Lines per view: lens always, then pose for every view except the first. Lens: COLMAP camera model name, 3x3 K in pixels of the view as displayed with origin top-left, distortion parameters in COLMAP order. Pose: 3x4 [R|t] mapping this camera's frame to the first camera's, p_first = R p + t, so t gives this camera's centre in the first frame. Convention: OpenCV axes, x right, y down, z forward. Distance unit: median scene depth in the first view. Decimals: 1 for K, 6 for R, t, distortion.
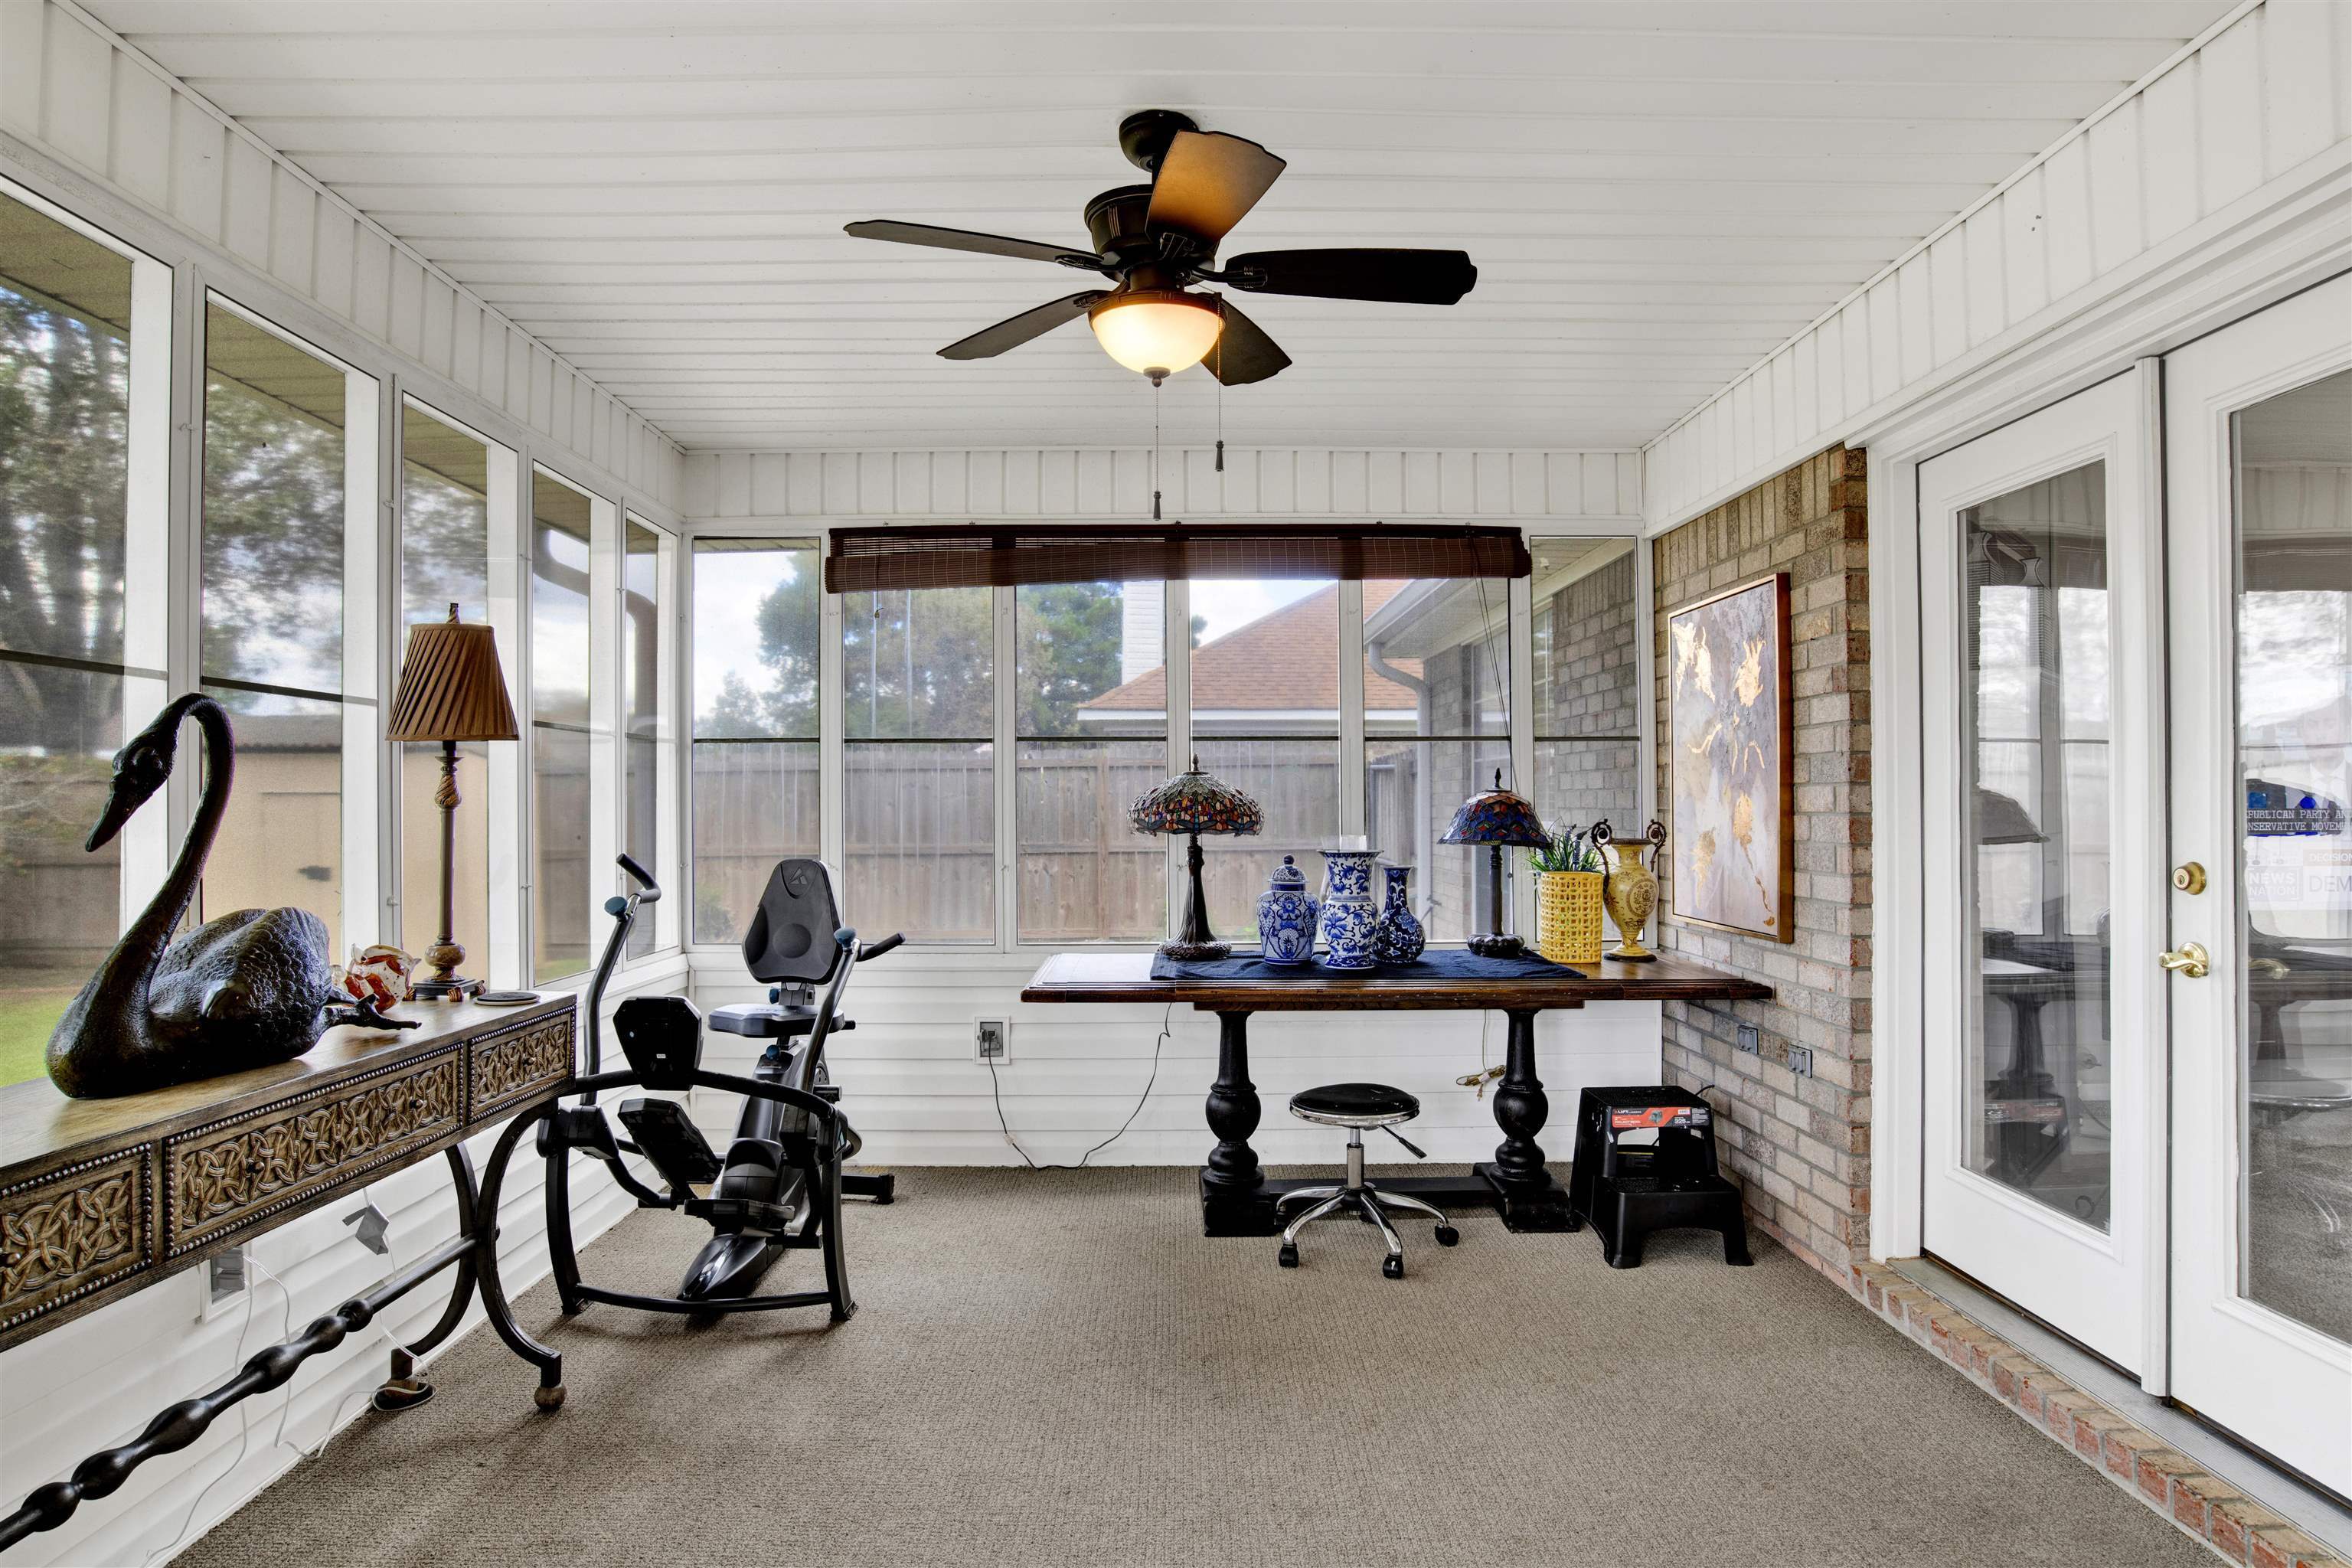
lens RADIAL K [[1334.6, 0, 1196.4], [0, 1334.6, 785.5], [0, 0, 1]] dist [-0.078003, 0.035725]
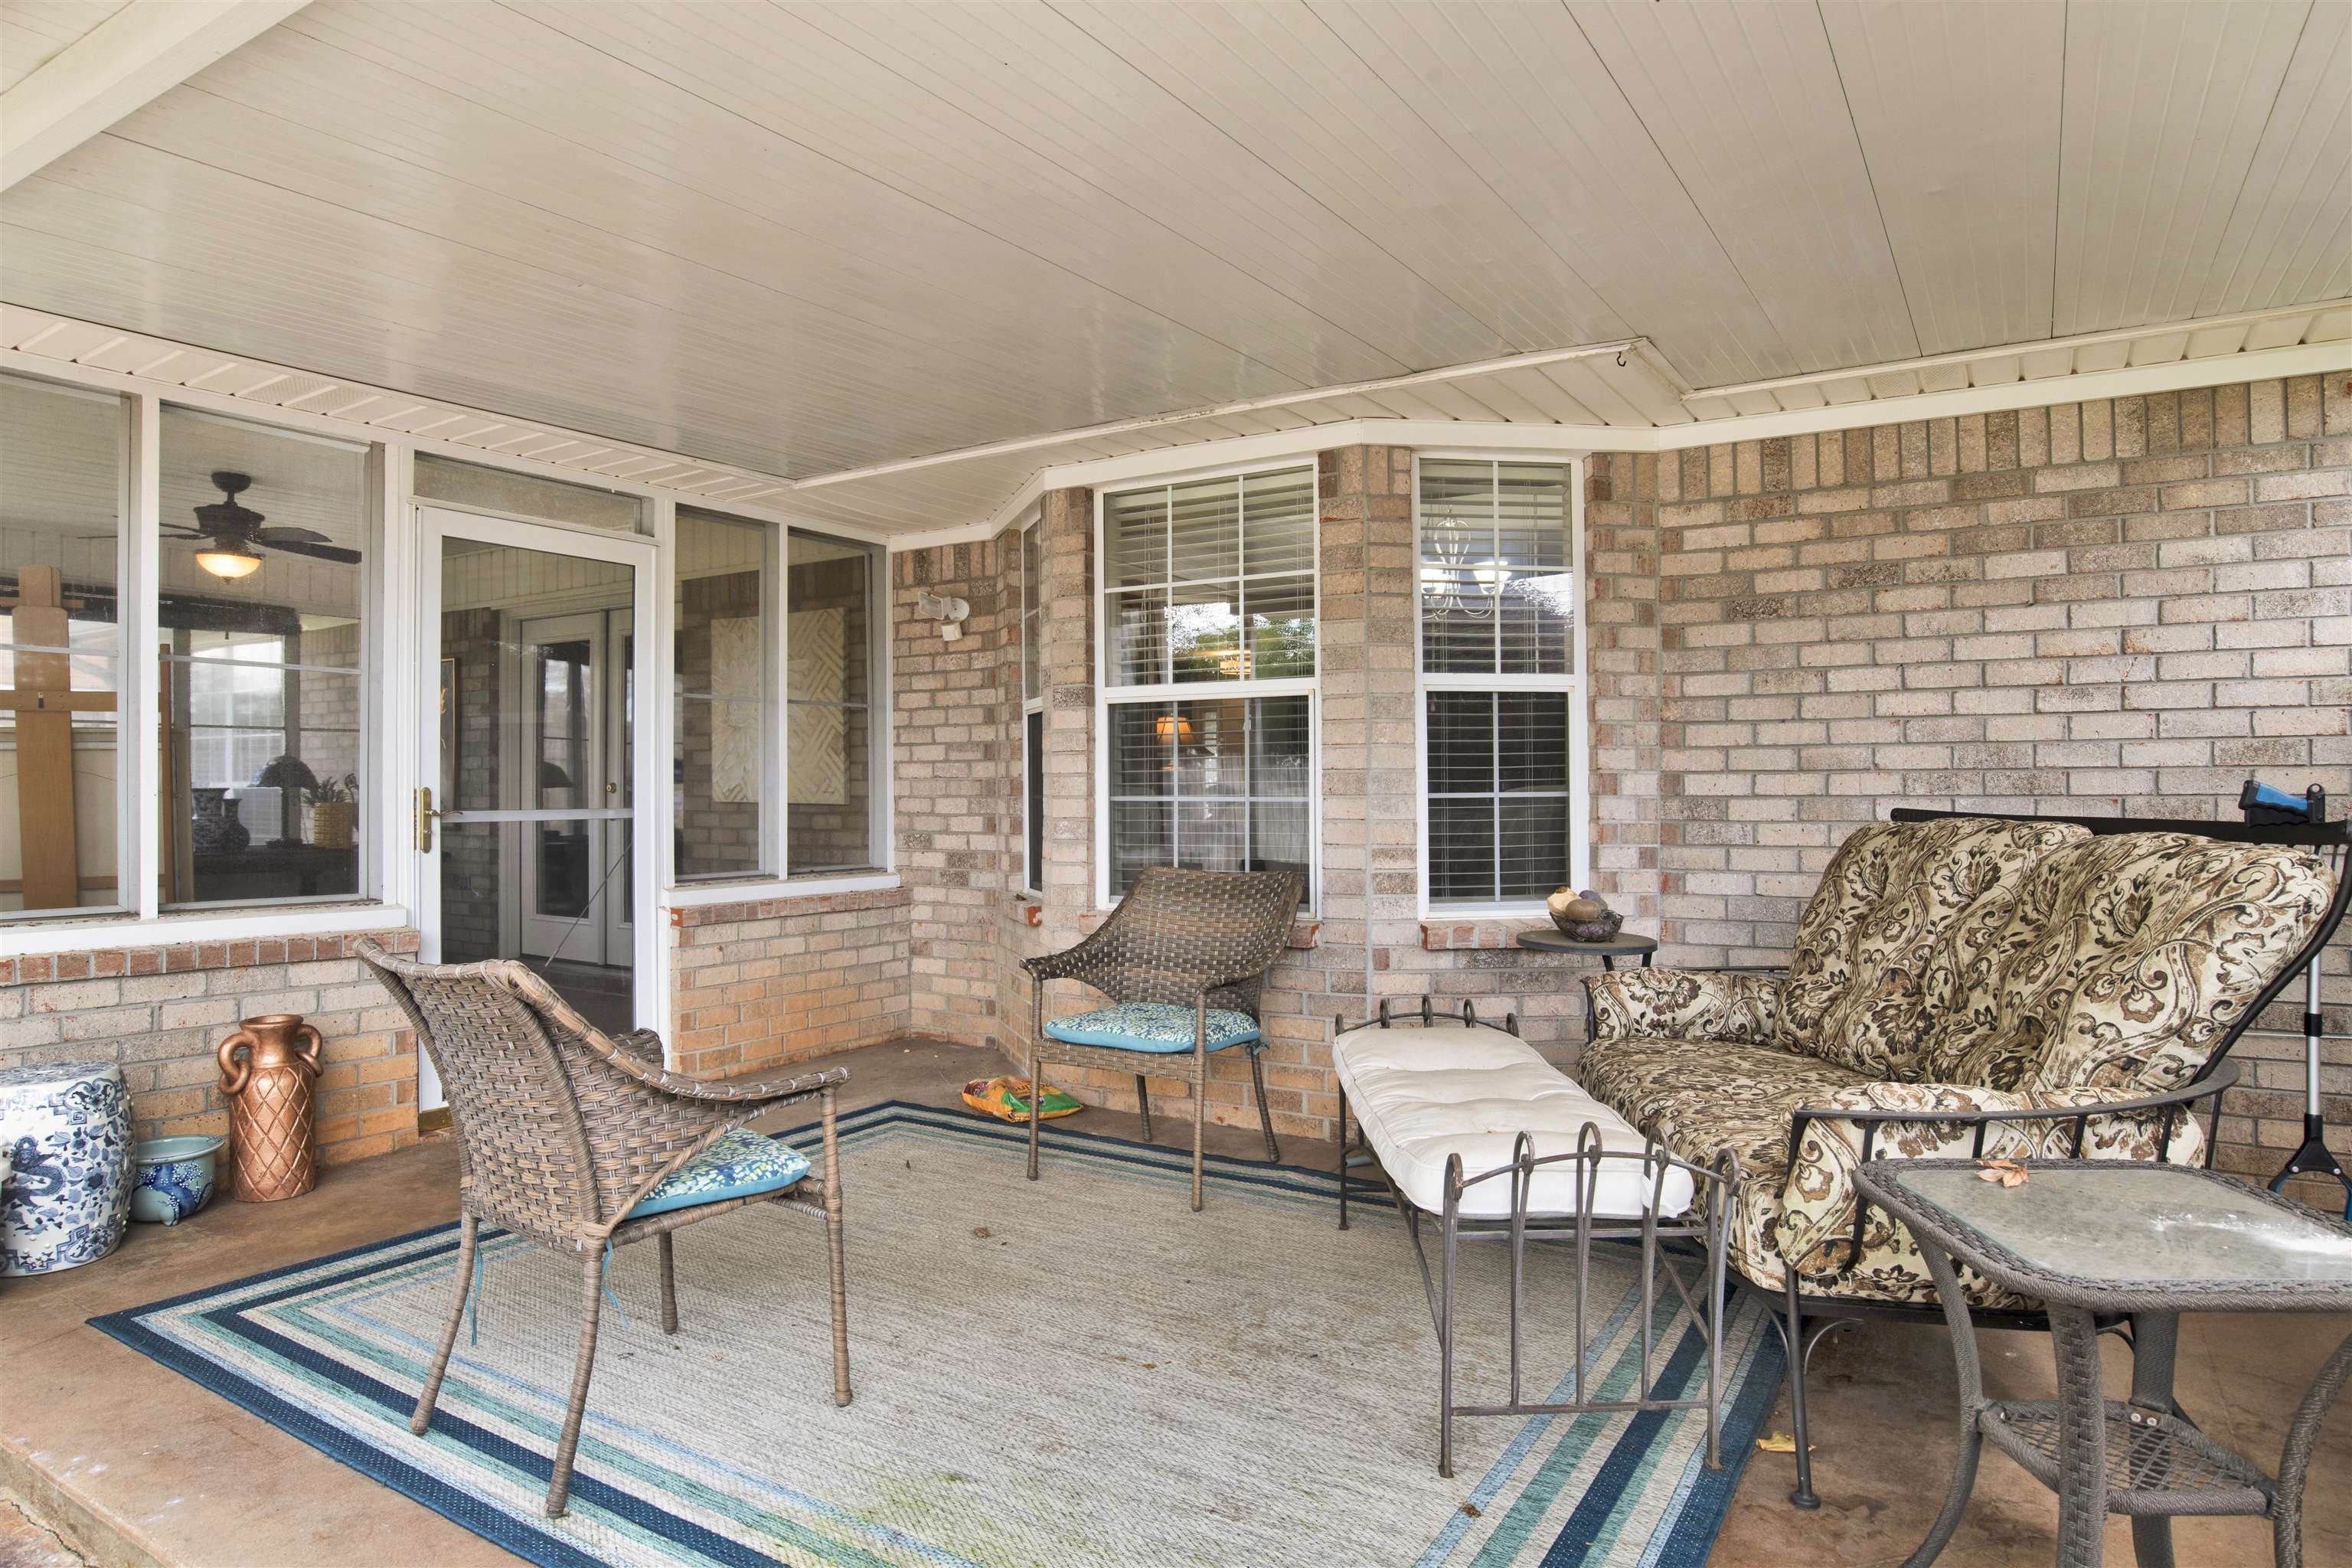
lens RADIAL K [[1371.2, 0, 1176.0], [0, 1371.2, 784.0], [0, 0, 1]] dist [-0.068216, 0.025041]
pose [[0.557286, 0.003812, 0.830312, -0.788504], [-0.007673, 0.999970, 0.000559, 0.039406], [-0.830285, -0.006682, 0.557299, -1.309303]]
